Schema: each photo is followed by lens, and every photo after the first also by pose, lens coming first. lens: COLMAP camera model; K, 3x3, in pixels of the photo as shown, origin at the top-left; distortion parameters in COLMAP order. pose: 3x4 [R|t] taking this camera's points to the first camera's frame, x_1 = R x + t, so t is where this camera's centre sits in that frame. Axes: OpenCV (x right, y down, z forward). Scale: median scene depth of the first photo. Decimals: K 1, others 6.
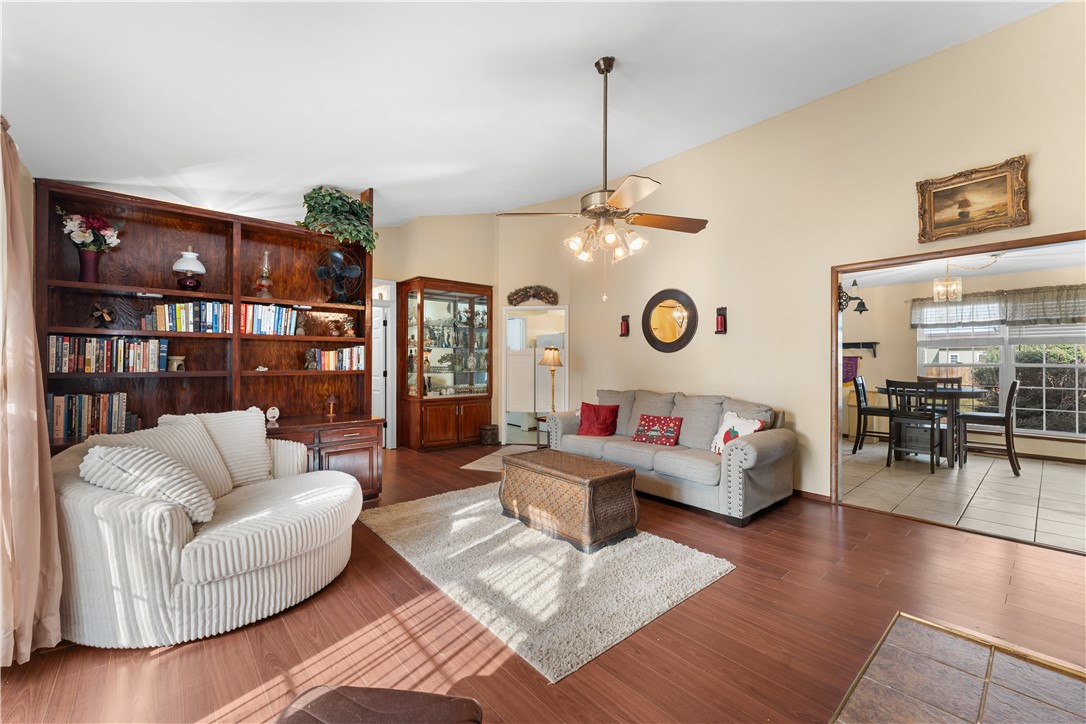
lens RADIAL K [[441.5, 0, 532.8], [0, 441.5, 359.0], [0, 0, 1]] dist [0.000057, 0.000118]
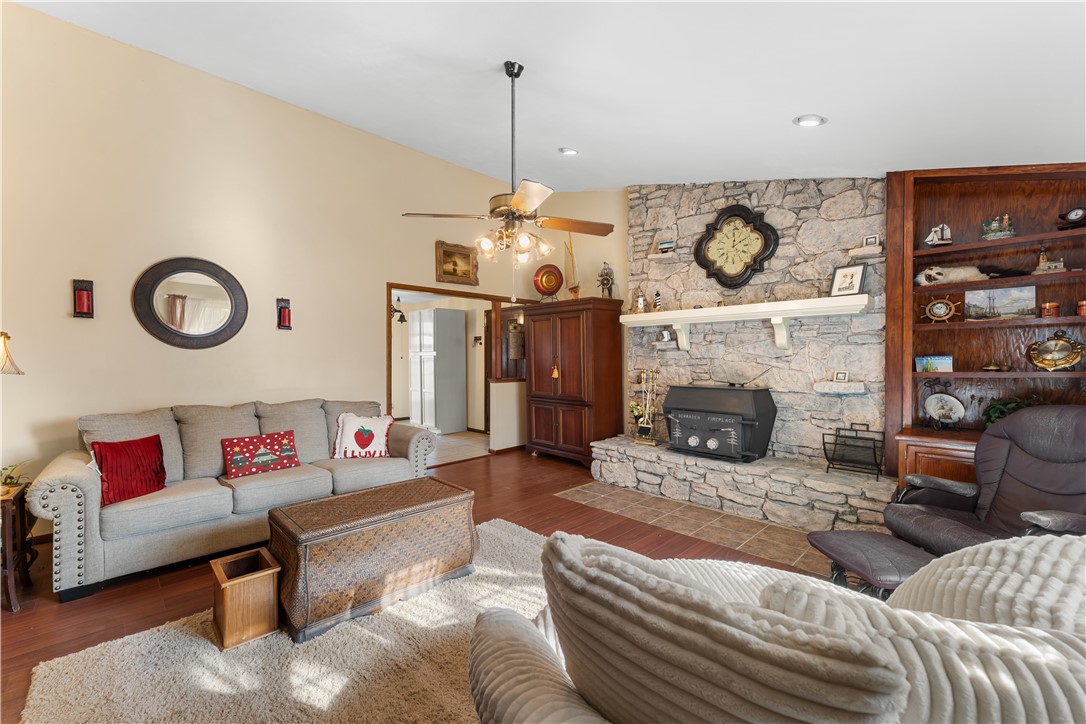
lens RADIAL K [[441.5, 0, 551.2], [0, 441.5, 362.7], [0, 0, 1]] dist [0.000057, 0.000118]
pose [[-0.086536, -0.005448, 0.996234, -0.673212], [-0.001650, 0.999984, 0.005325, 0.004545], [-0.996247, -0.001183, -0.086544, 0.782169]]
